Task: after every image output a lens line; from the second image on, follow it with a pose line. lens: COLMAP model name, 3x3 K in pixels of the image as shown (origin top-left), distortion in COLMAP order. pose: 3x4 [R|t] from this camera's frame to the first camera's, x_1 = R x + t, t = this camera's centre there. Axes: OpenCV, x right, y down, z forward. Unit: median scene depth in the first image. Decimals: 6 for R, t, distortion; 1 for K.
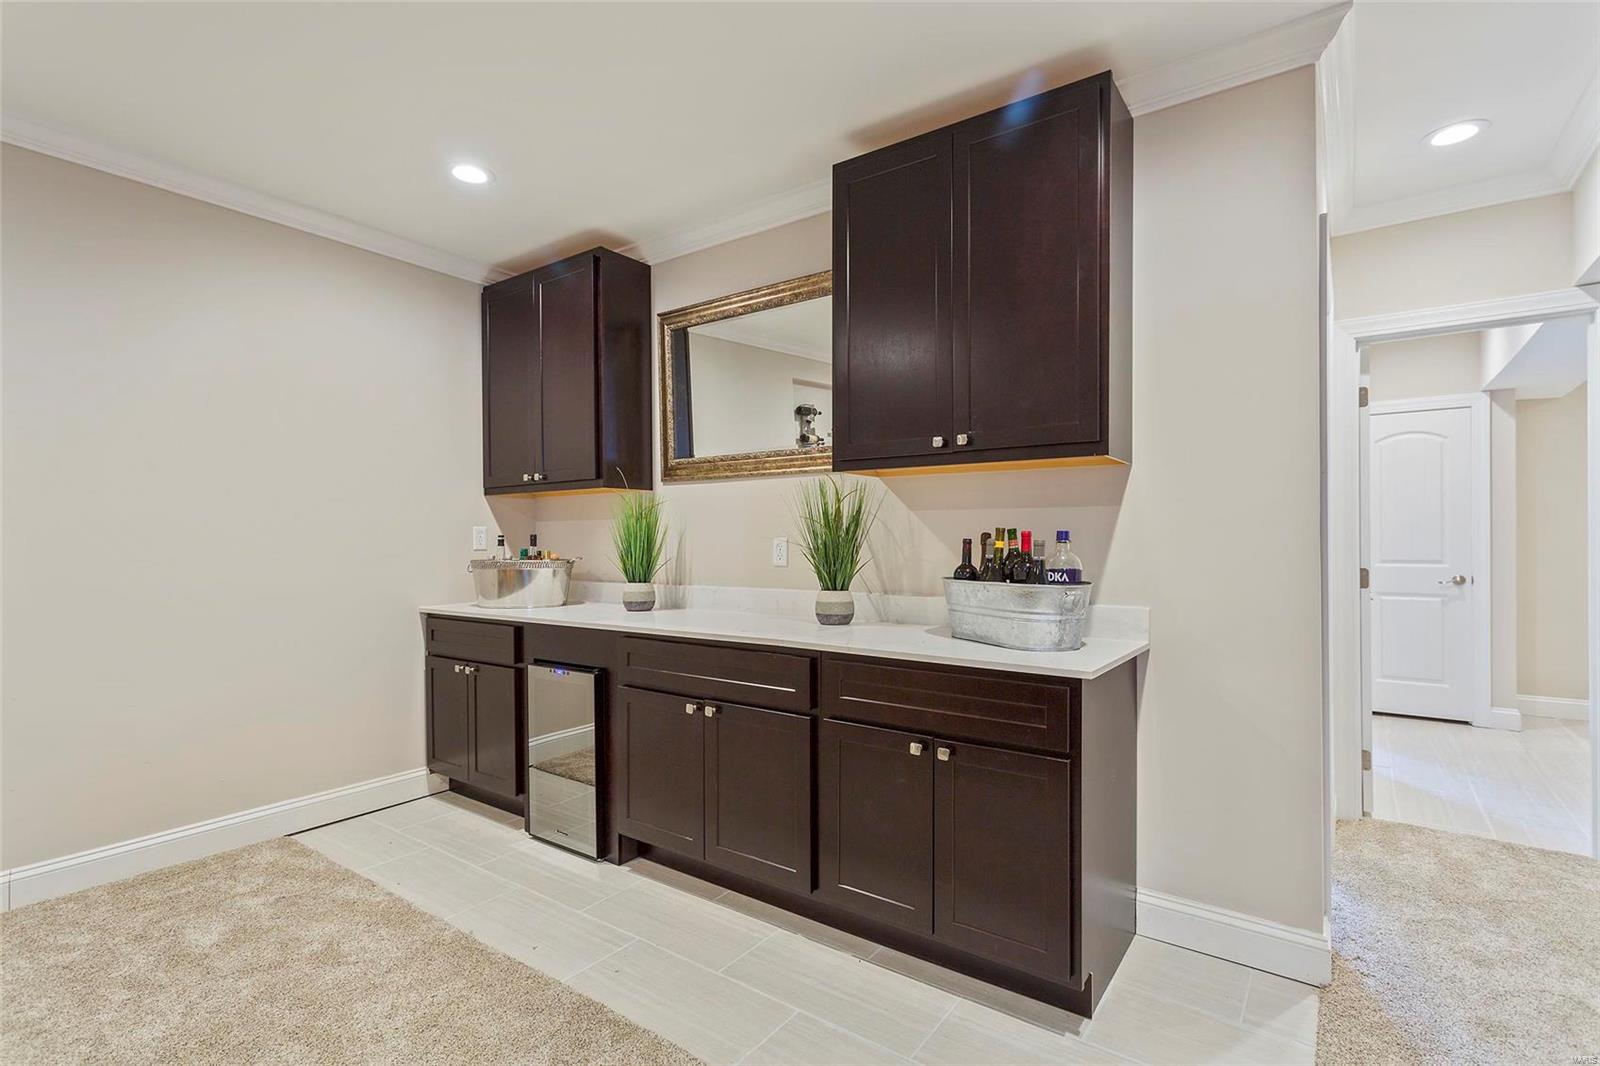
lens RADIAL K [[766.7, 0, 788.8], [0, 766.7, 533.9], [0, 0, 1]] dist [0.001113, -0.000038]
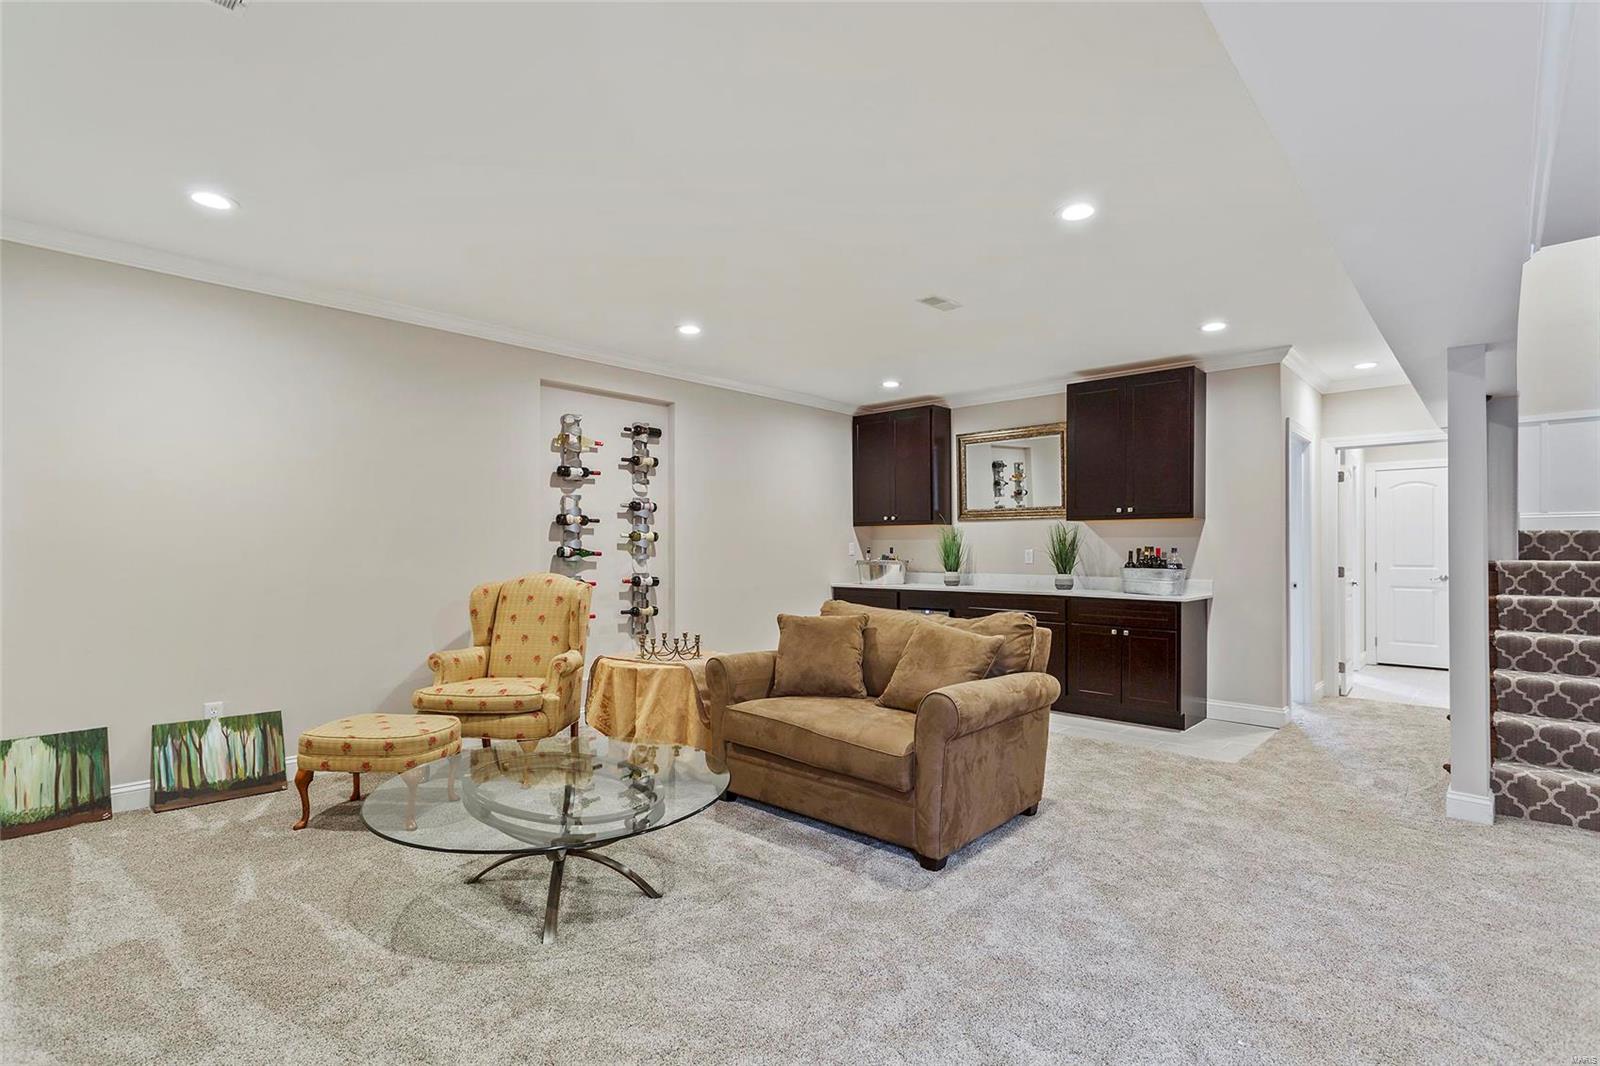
lens RADIAL K [[768.8, 0, 794.4], [0, 768.8, 546.8], [0, 0, 1]] dist [0.019376, 0.000047]
pose [[0.993142, 0.000201, -0.116915, -0.492287], [0.000735, 0.999968, 0.007962, -0.024563], [0.116913, -0.007994, 0.993110, -1.400980]]
